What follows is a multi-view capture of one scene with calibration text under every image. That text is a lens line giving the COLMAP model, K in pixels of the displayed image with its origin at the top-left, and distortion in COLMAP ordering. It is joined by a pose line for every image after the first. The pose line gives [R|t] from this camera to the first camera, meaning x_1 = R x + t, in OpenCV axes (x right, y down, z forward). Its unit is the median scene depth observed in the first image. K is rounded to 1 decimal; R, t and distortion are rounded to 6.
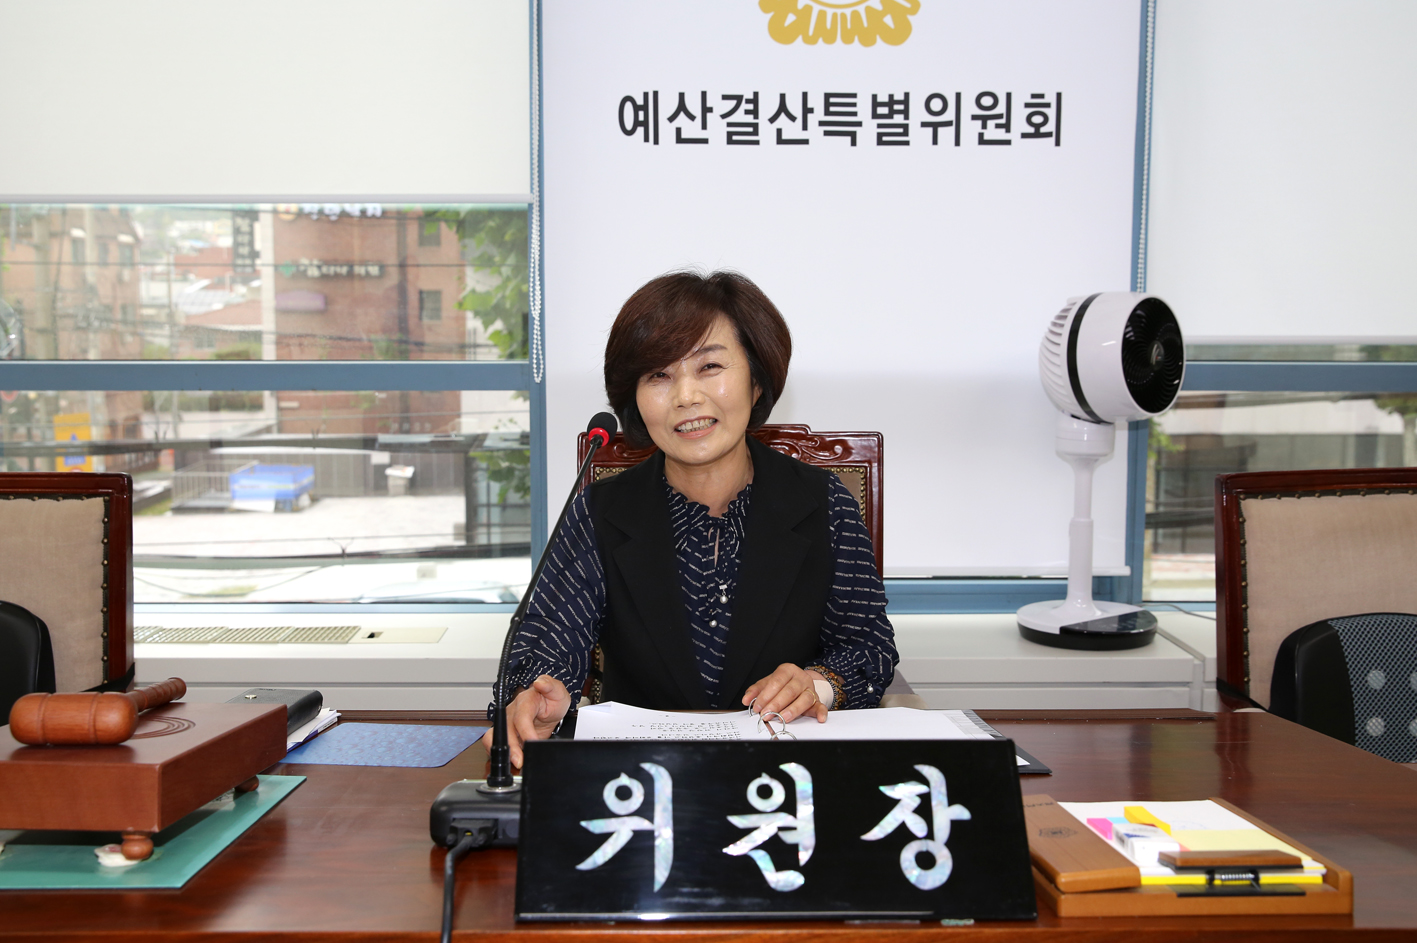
lens RADIAL K [[1395.2, 0, 696.3], [0, 1395.2, 460.0], [0, 0, 1]] dist [0.018951, 0.000000]
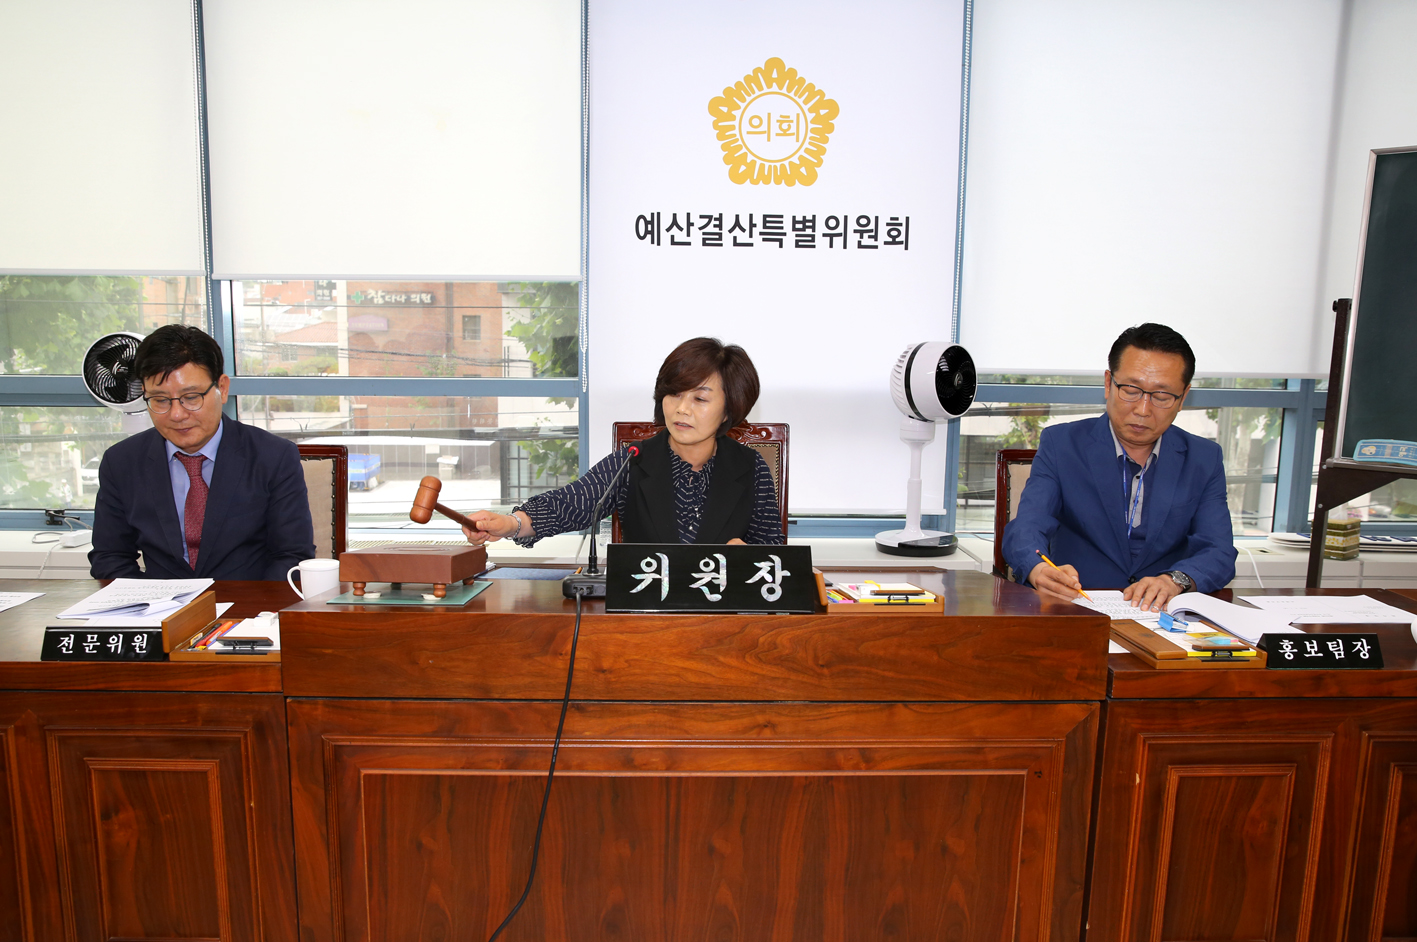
lens RADIAL K [[1136.9, 0, 689.8], [0, 1136.9, 506.4], [0, 0, 1]] dist [-0.053859, 0.016489]
pose [[0.999934, 0.009585, 0.006258, 0.002004], [-0.009860, 0.998912, 0.045590, 0.015255], [-0.005814, -0.045648, 0.998941, -0.322939]]
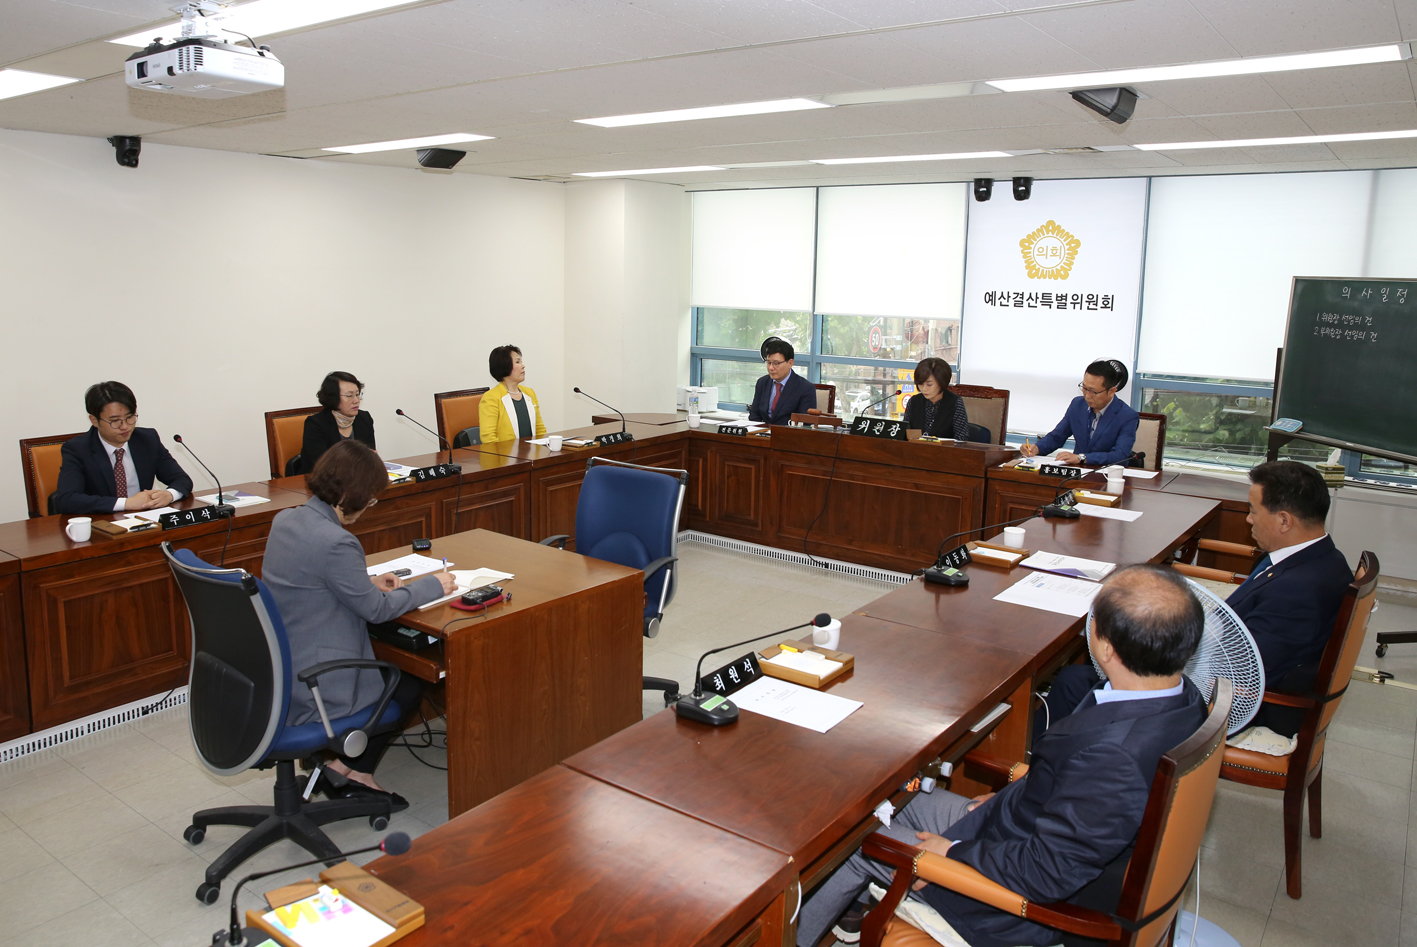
lens RADIAL K [[1016.7, 0, 701.8], [0, 1016.7, 465.1], [0, 0, 1]] dist [-0.009841, -0.002436]
pose [[0.804143, 0.124299, -0.581296, 0.922681], [-0.090108, 0.992082, 0.087485, 0.014692], [0.587567, -0.017971, 0.808976, -1.522872]]
